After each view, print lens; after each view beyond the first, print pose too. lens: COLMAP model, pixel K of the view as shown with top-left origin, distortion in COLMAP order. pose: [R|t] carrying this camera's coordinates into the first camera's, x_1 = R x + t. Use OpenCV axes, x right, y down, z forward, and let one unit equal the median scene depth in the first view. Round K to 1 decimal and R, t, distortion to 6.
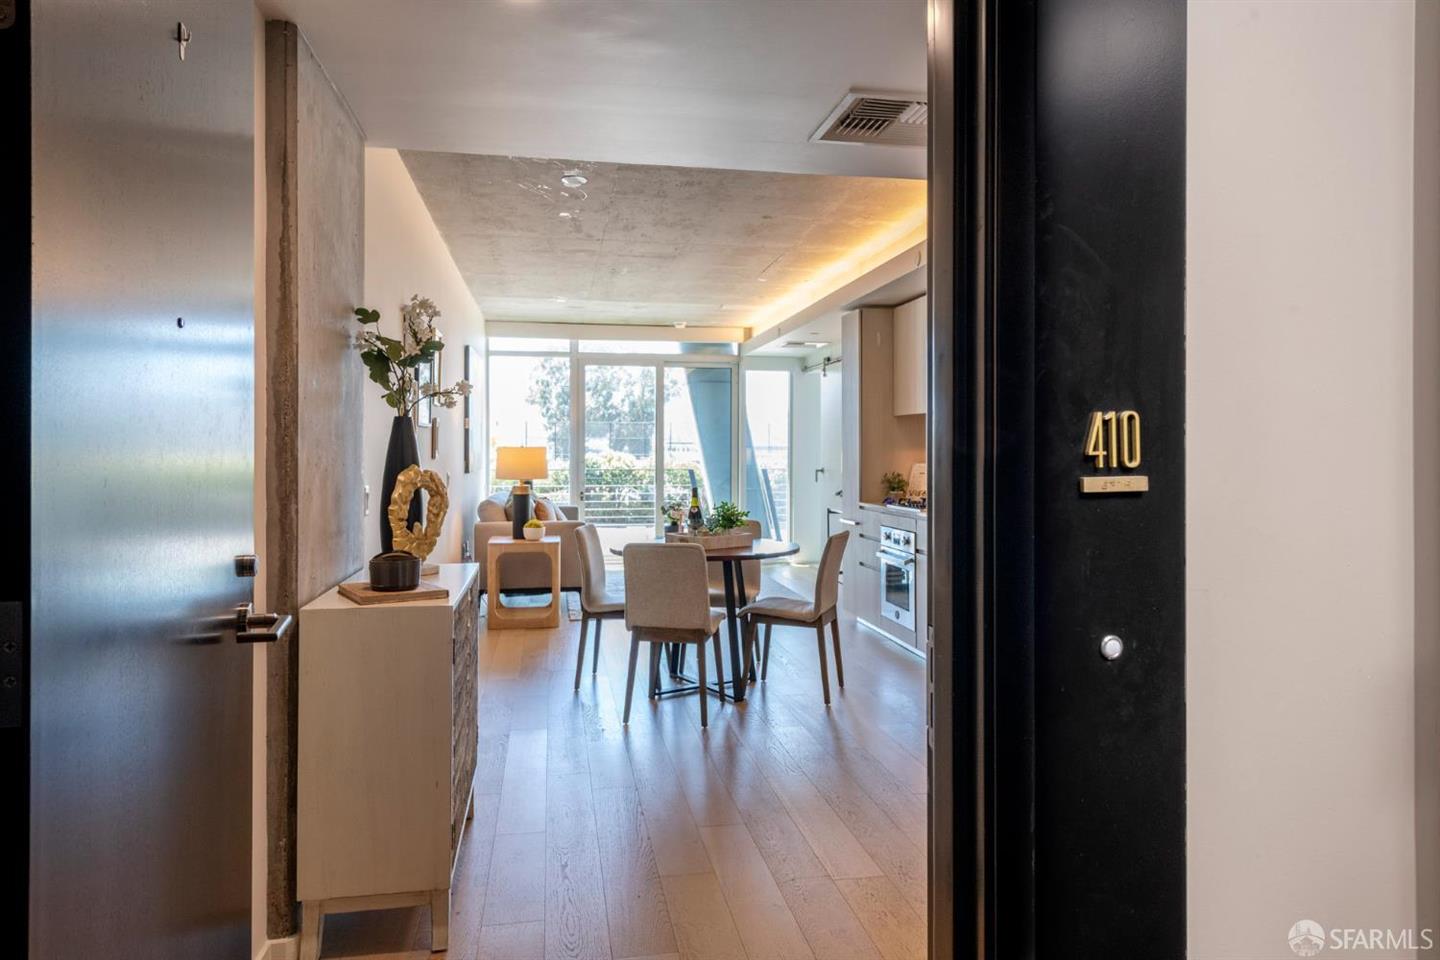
lens RADIAL K [[925.0, 0, 709.3], [0, 925.0, 457.5], [0, 0, 1]] dist [0.005138, -0.000196]
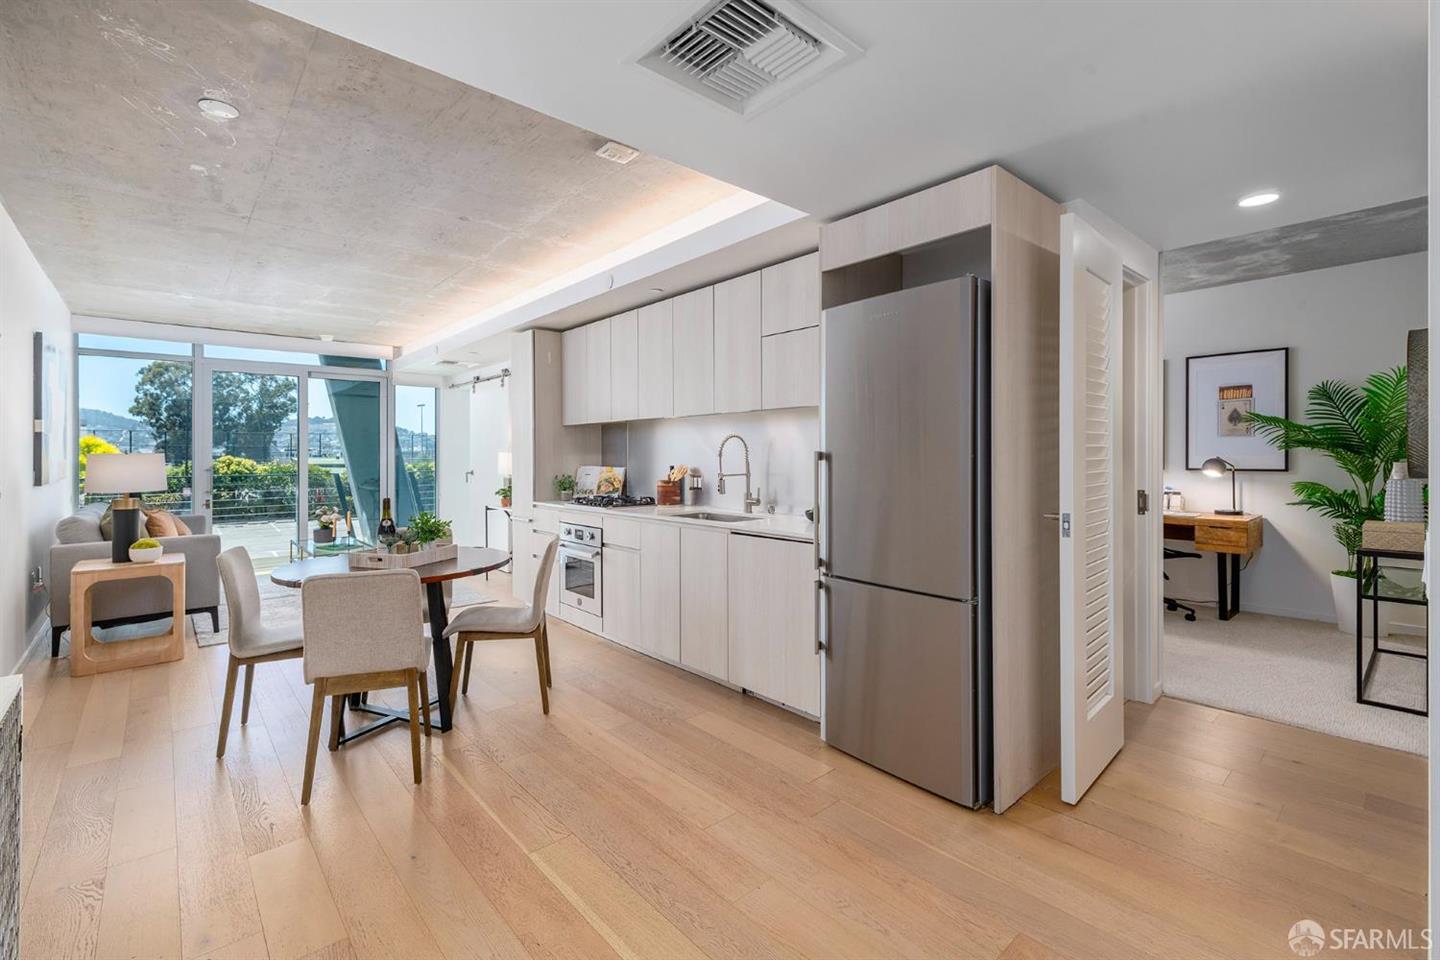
lens RADIAL K [[614.4, 0, 709.3], [0, 614.4, 451.0], [0, 0, 1]] dist [0.002522, -0.003154]
pose [[0.847412, -0.002550, 0.530929, -0.049509], [0.009690, 0.999896, -0.010663, -0.002714], [-0.530847, 0.014181, 0.847349, 0.242641]]
